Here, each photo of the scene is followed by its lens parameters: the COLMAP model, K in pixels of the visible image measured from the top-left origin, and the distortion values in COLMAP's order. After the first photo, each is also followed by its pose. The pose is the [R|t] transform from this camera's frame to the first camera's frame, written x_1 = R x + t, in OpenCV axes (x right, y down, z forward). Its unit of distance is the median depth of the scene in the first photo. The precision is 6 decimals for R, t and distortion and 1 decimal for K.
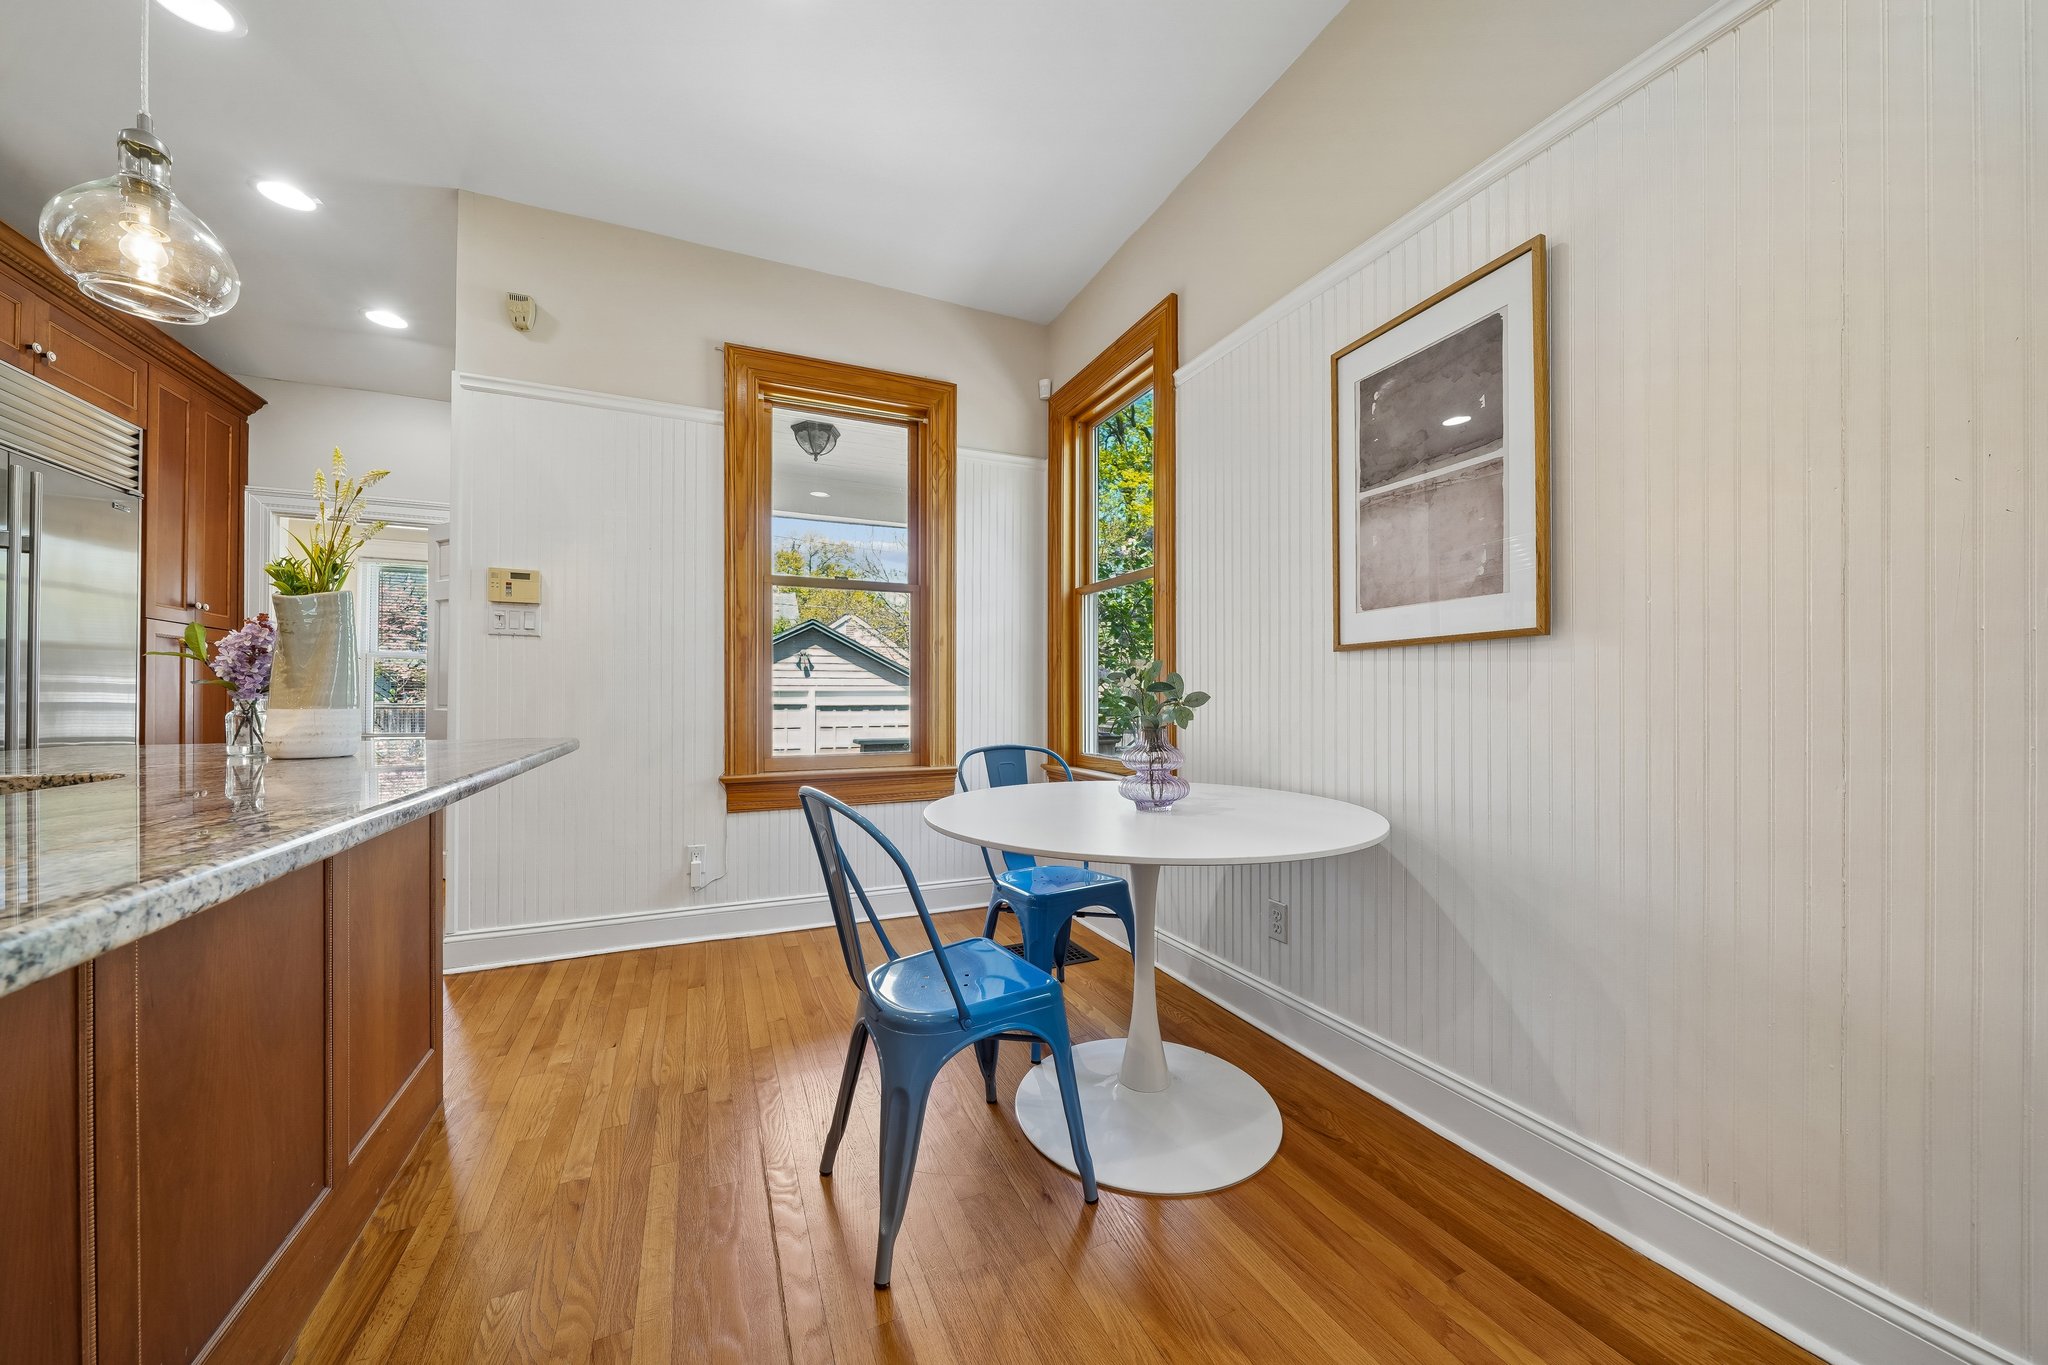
lens RADIAL K [[702.2, 0, 1020.2], [0, 702.2, 666.8], [0, 0, 1]] dist [-0.017984, 0.000308]
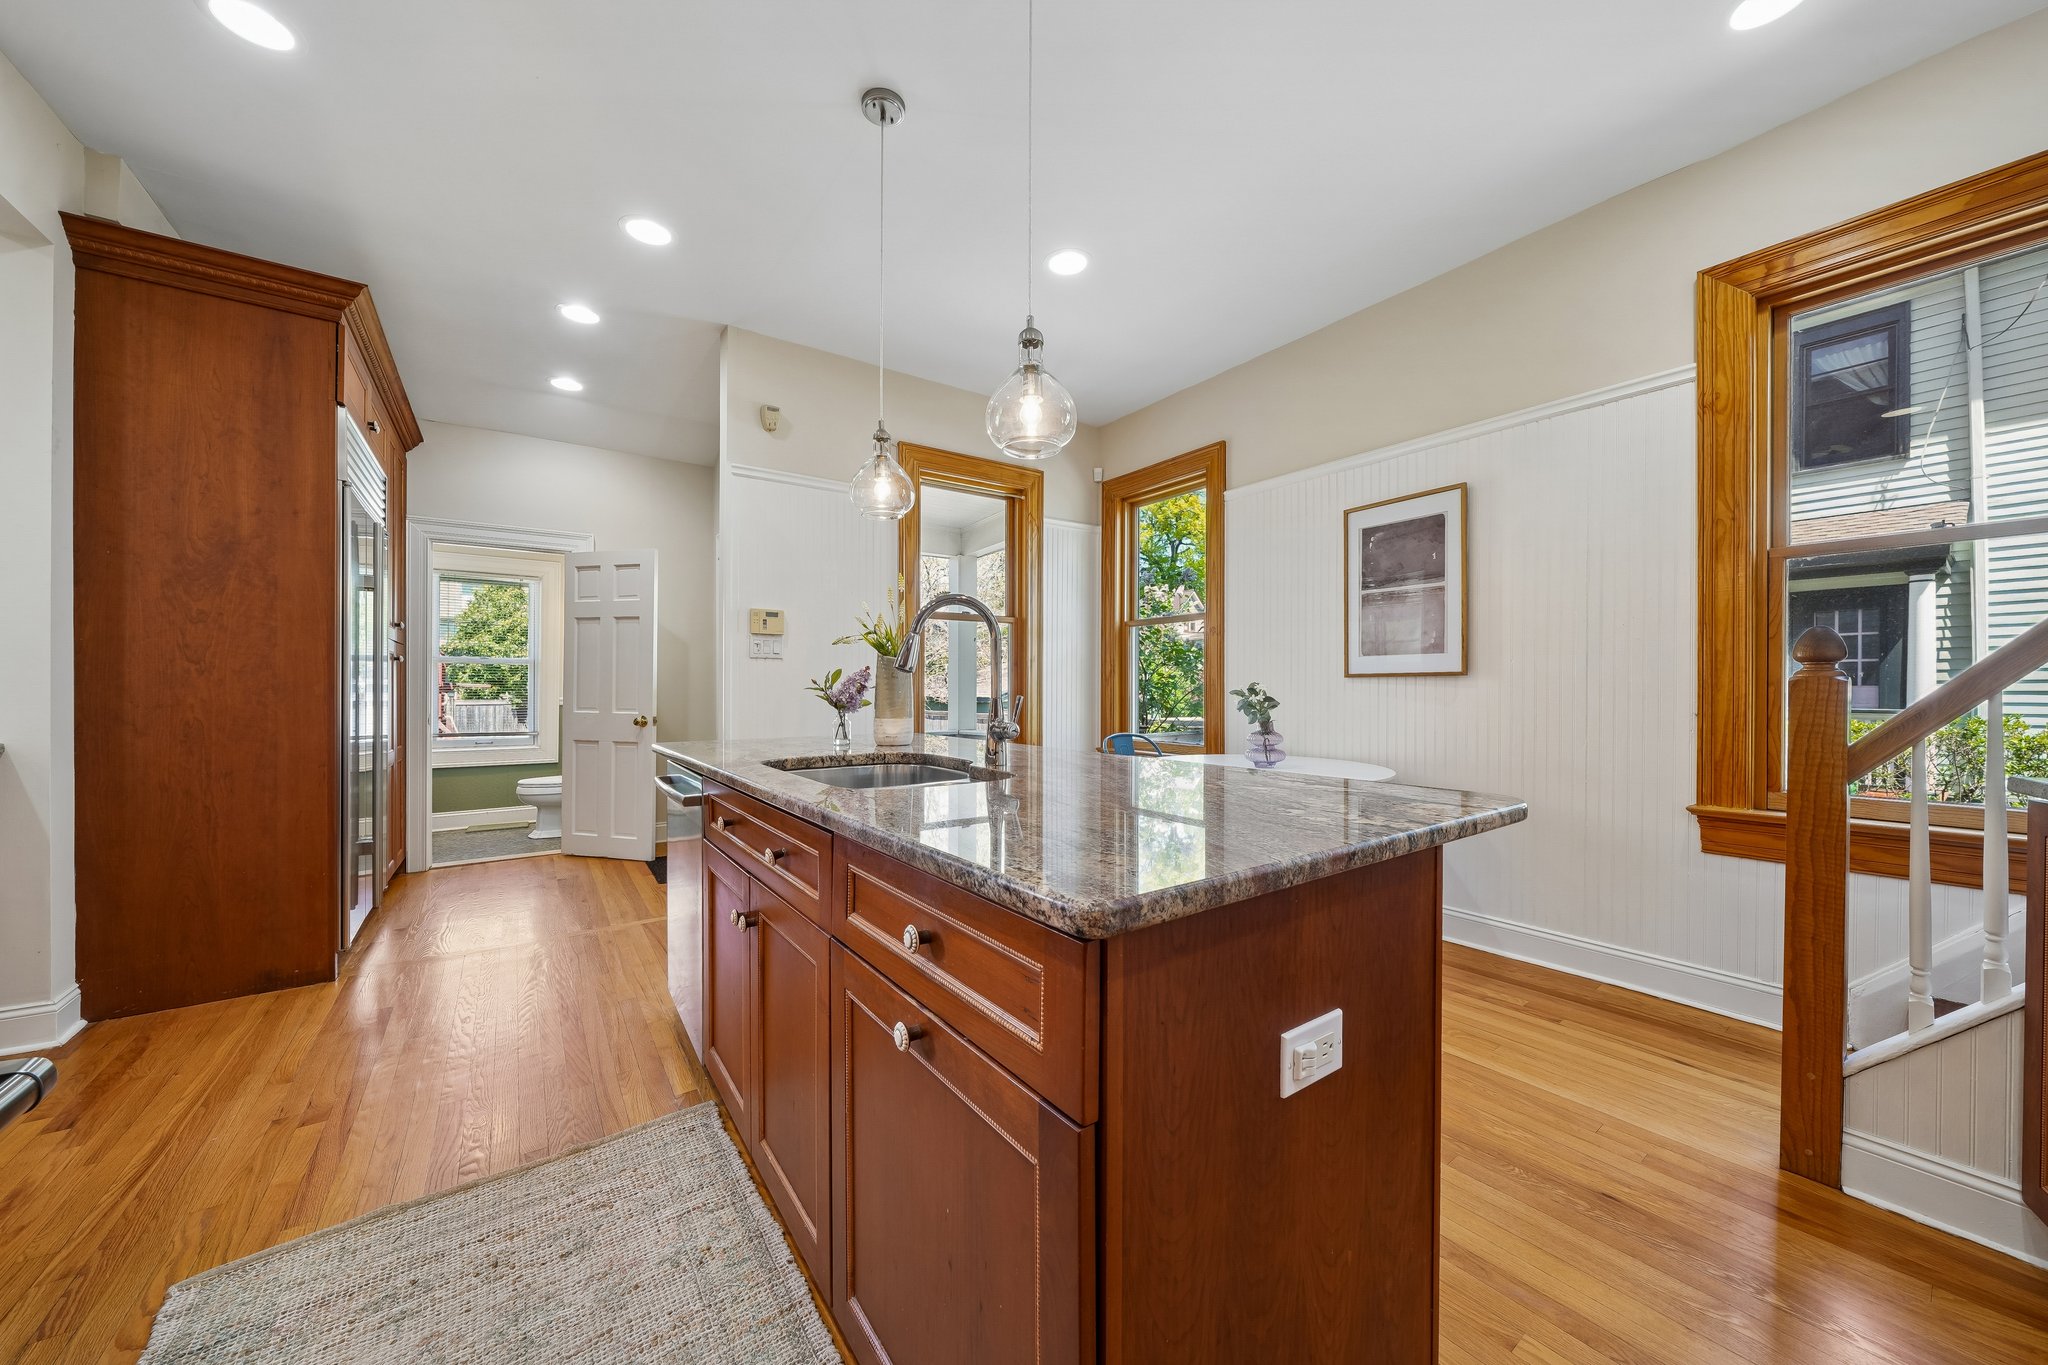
lens RADIAL K [[712.9, 0, 1003.0], [0, 712.9, 663.9], [0, 0, 1]] dist [-0.007768, -0.000104]
pose [[0.983506, 0.004176, 0.180829, -0.744963], [-0.005248, 0.999971, 0.005452, -0.062527], [-0.180801, -0.006311, 0.983499, -0.635298]]
